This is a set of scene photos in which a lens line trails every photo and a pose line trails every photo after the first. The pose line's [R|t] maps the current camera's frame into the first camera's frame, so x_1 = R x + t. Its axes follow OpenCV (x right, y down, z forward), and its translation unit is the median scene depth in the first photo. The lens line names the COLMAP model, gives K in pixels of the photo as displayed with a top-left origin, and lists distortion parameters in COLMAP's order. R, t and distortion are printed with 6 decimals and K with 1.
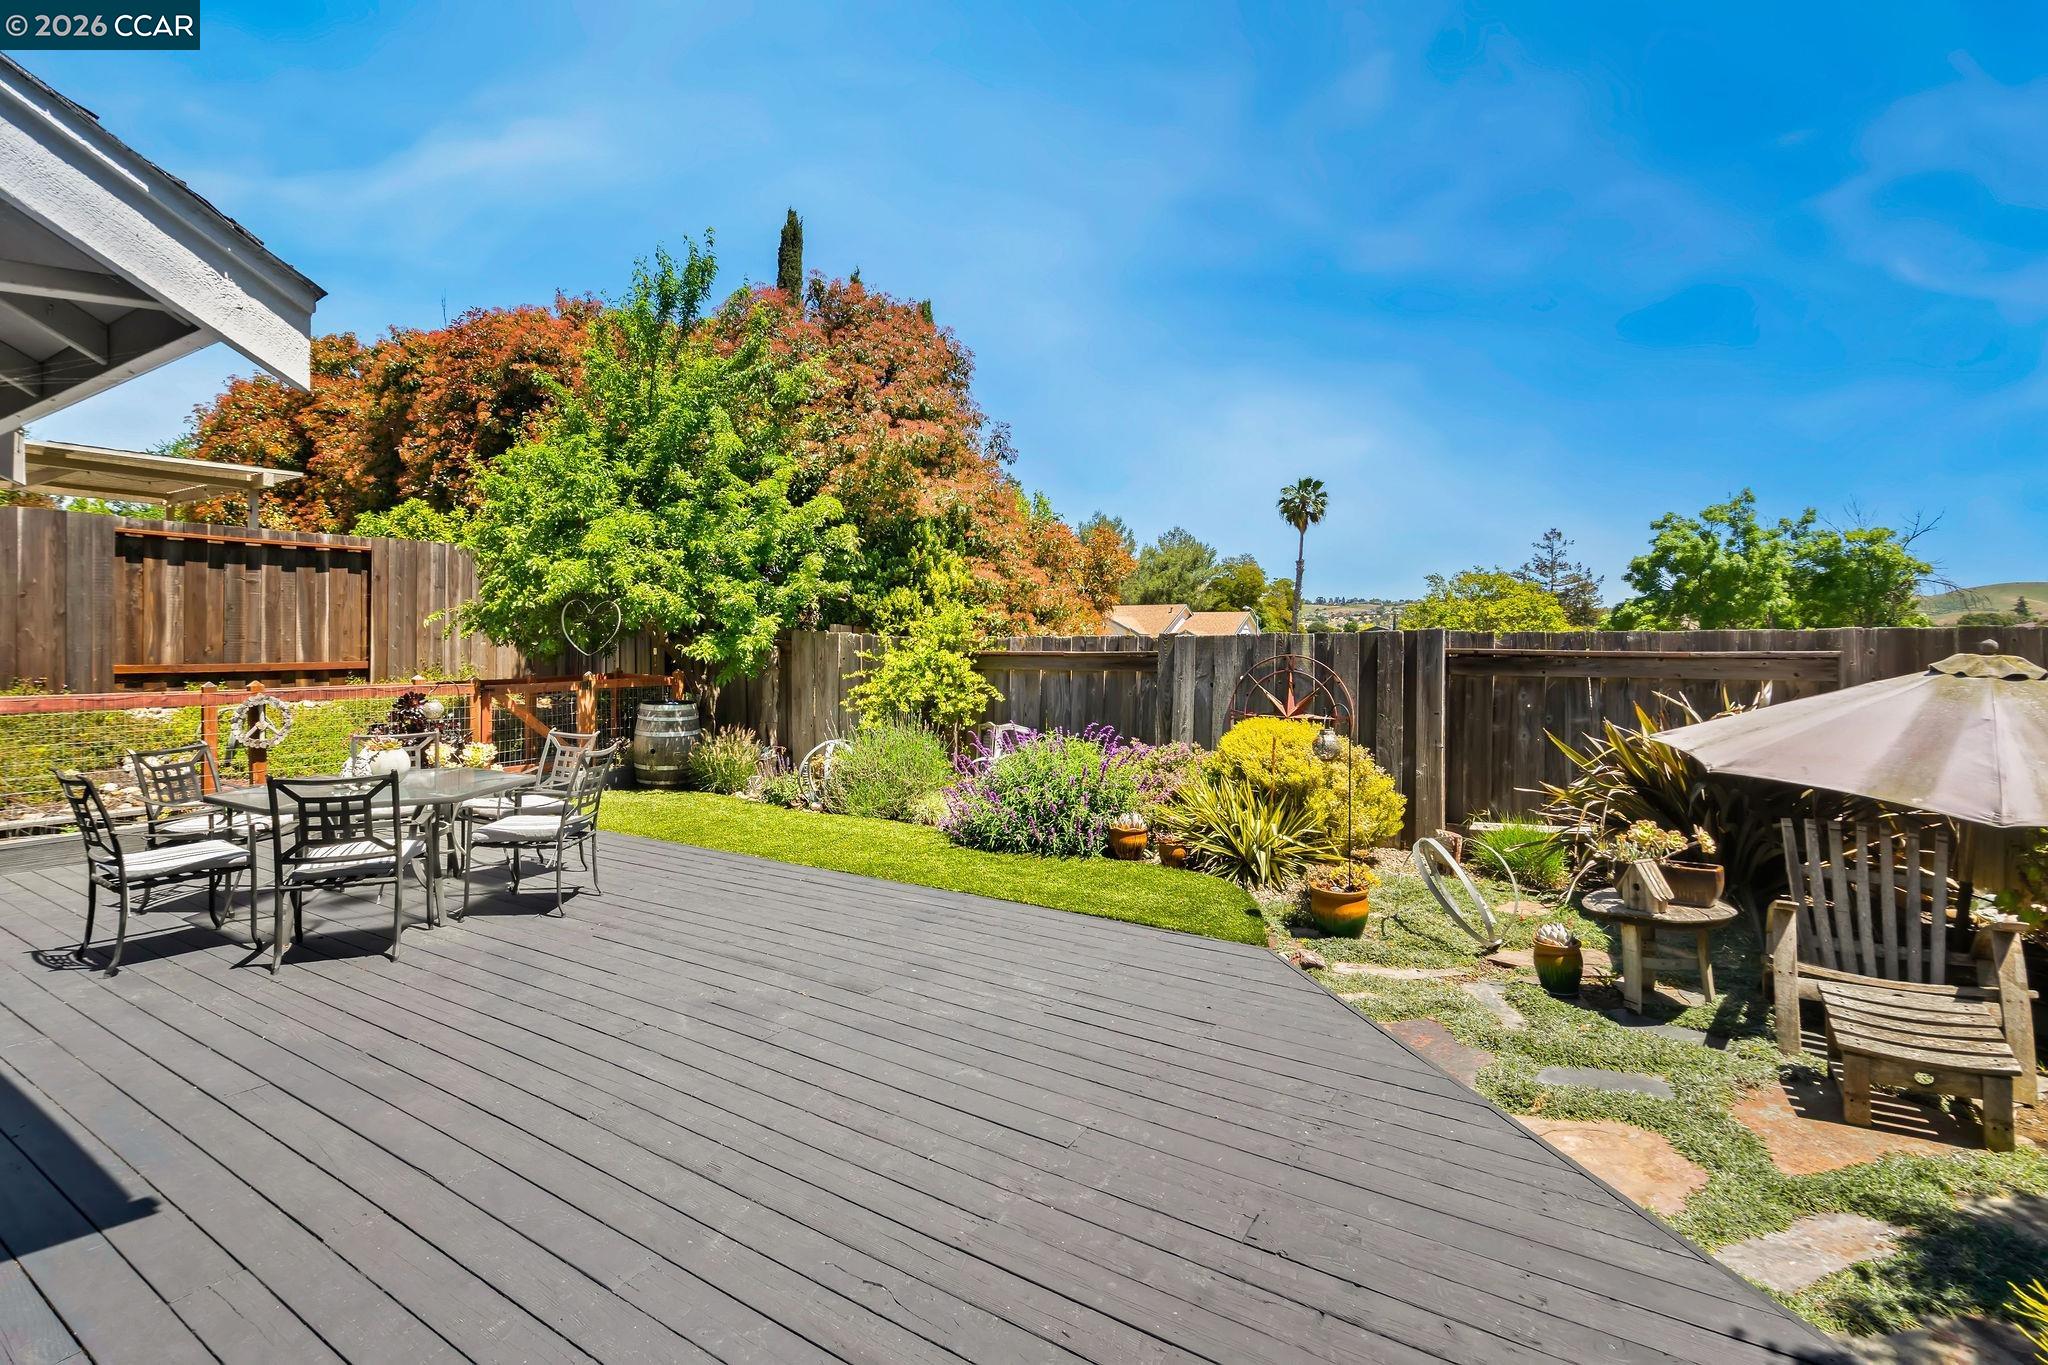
lens RADIAL K [[961.4, 0, 1039.1], [0, 961.4, 646.2], [0, 0, 1]] dist [0.000033, 0.000430]
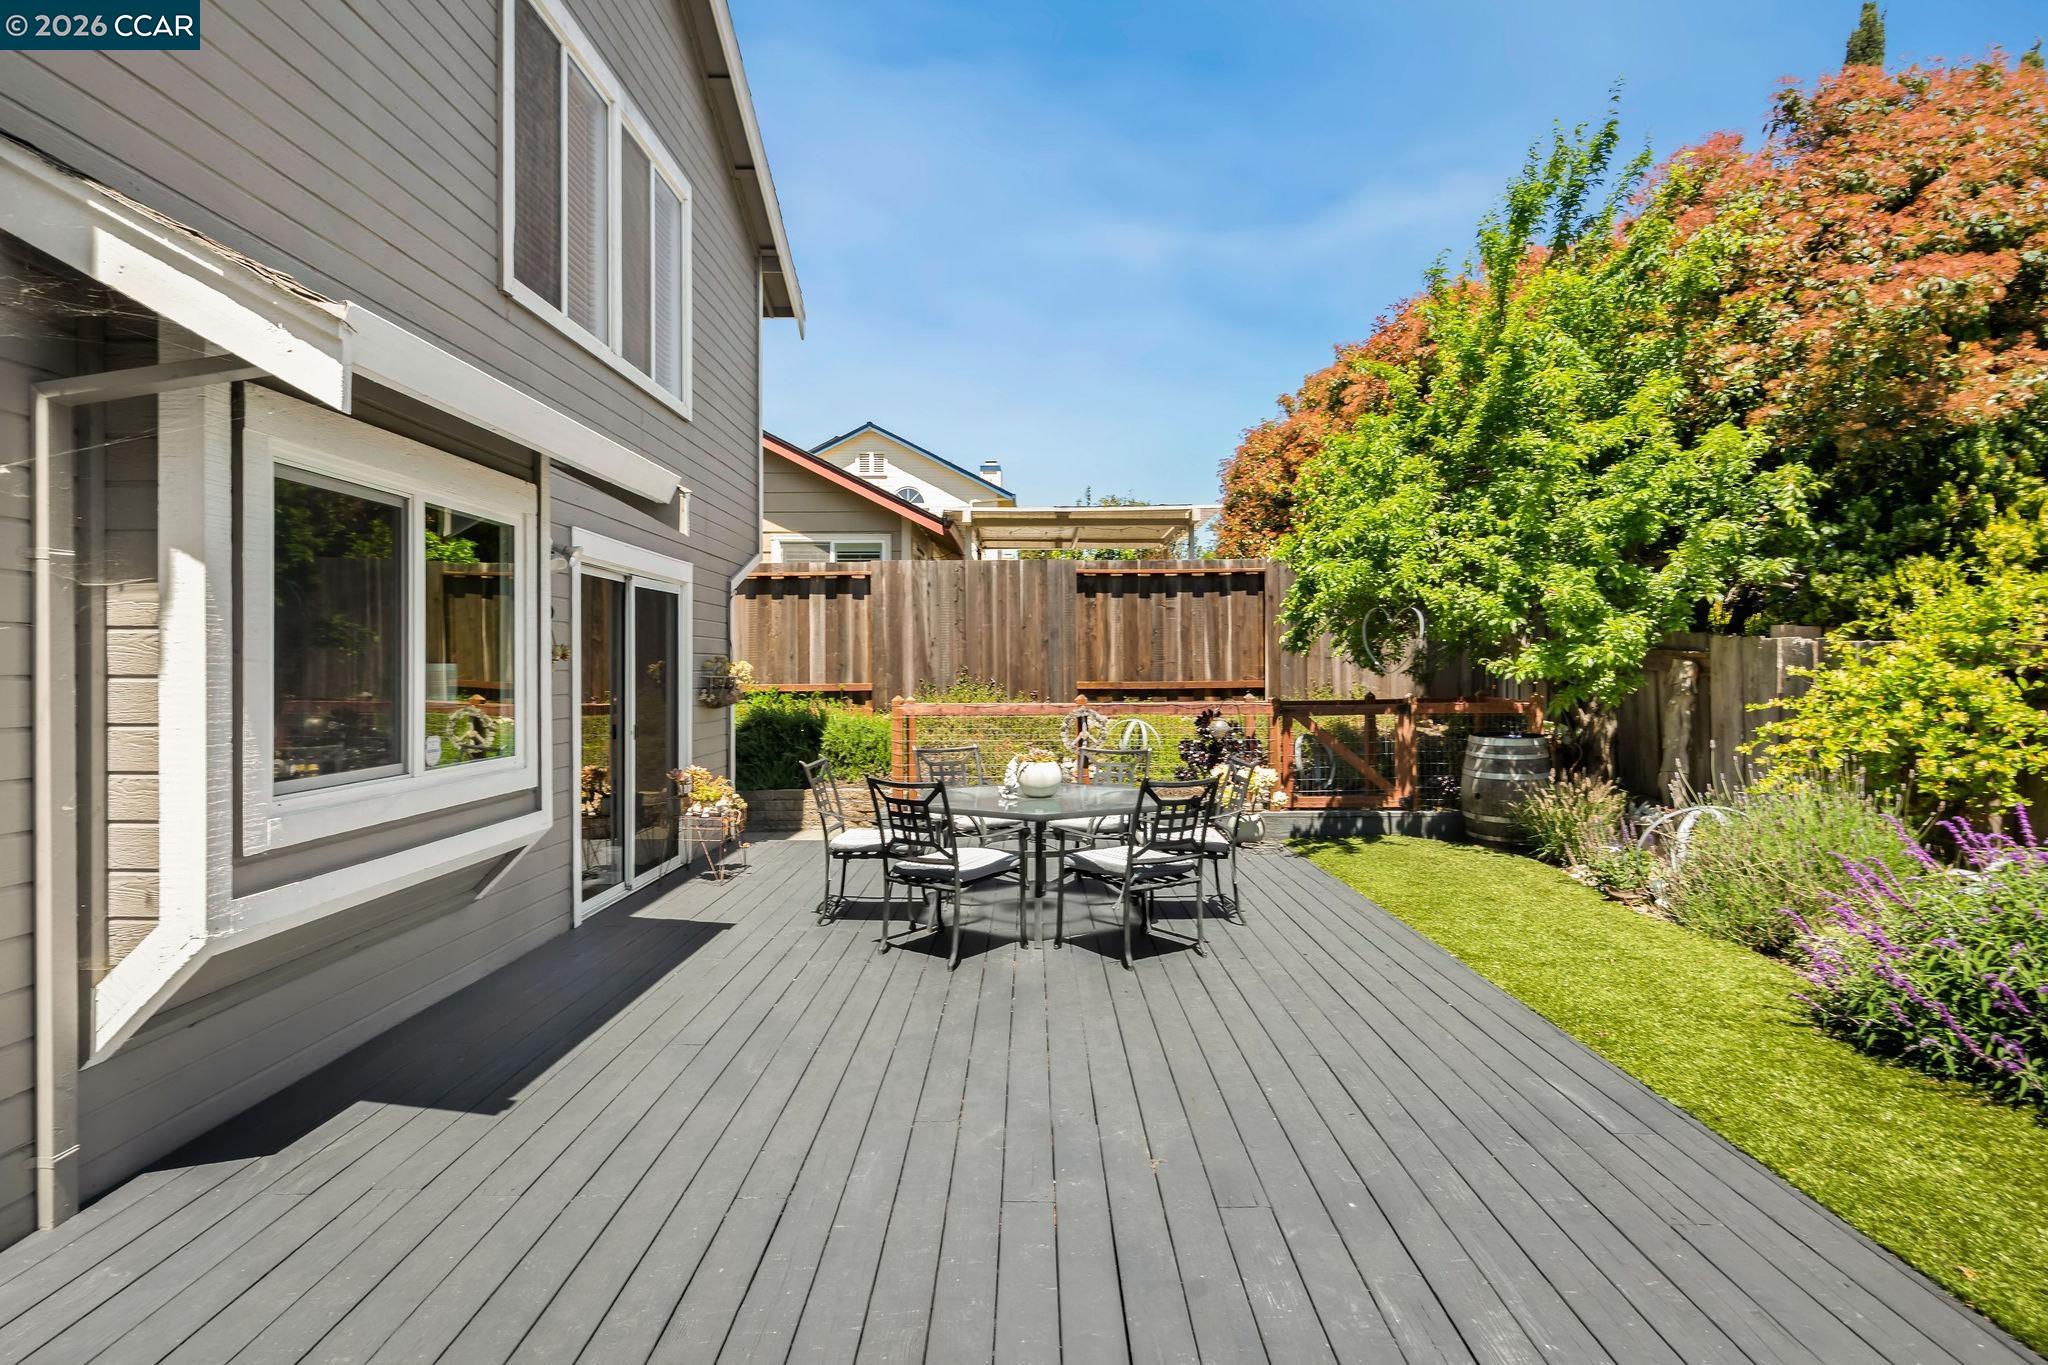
lens RADIAL K [[1053.3, 0, 967.0], [0, 1053.3, 674.2], [0, 0, 1]] dist [-0.000814, -0.000308]
pose [[0.496775, -0.000120, -0.867879, 0.135471], [0.002834, 0.999995, 0.001484, 0.007672], [0.867875, -0.003197, 0.496773, 0.216832]]
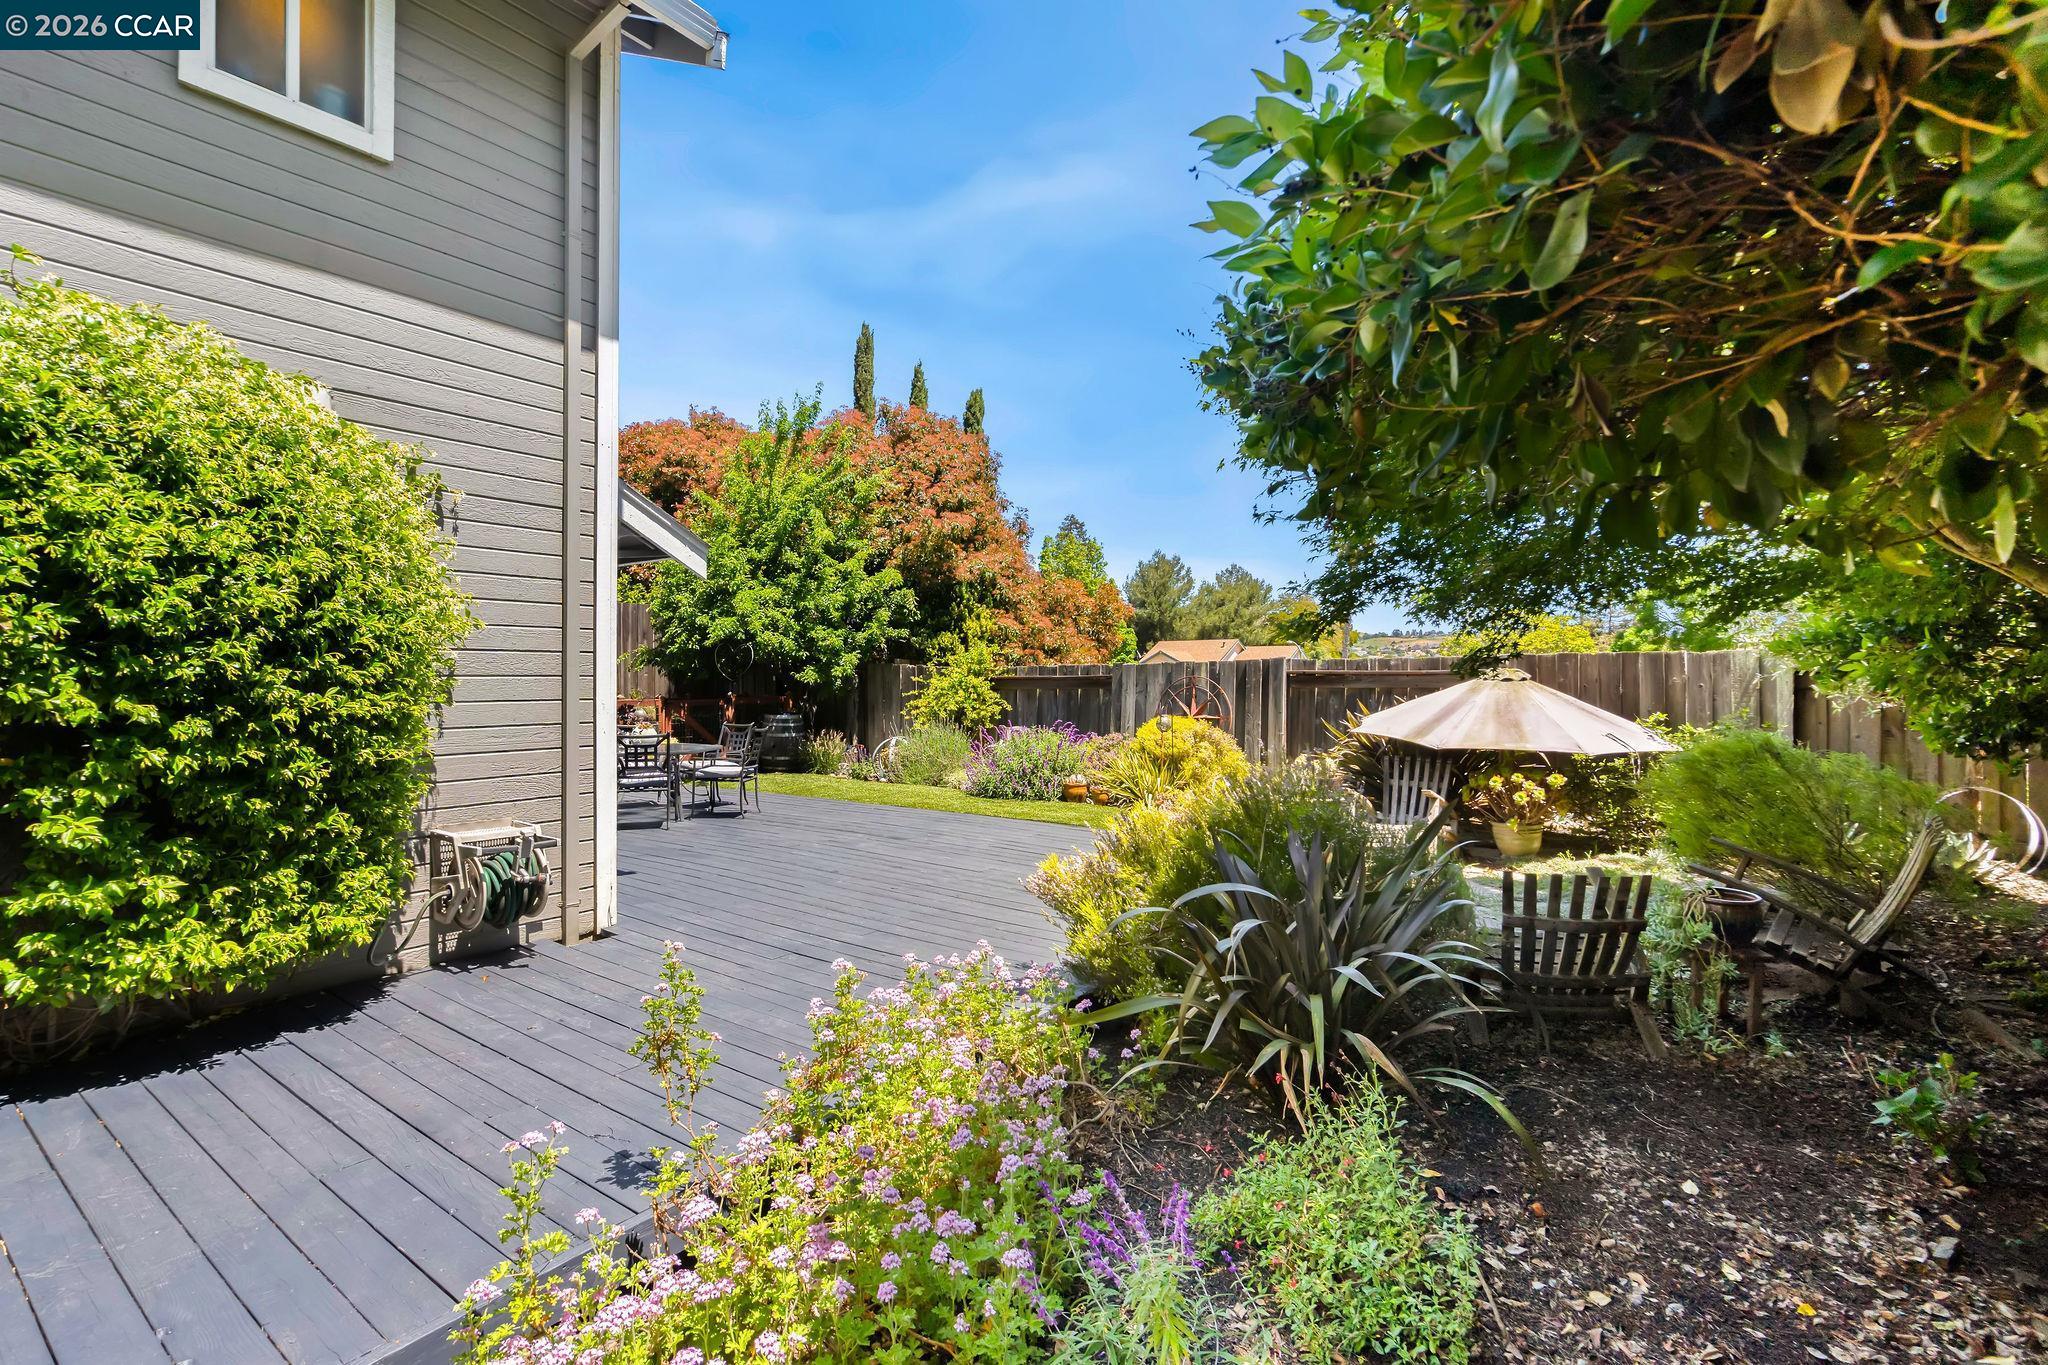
lens RADIAL K [[947.1, 0, 1054.6], [0, 947.1, 679.9], [0, 0, 1]] dist [-0.000533, 0.000062]
pose [[0.998261, -0.006610, -0.058578, 0.106015], [0.006533, 0.999978, -0.001507, 0.013009], [0.058587, 0.001121, 0.998282, -0.401795]]
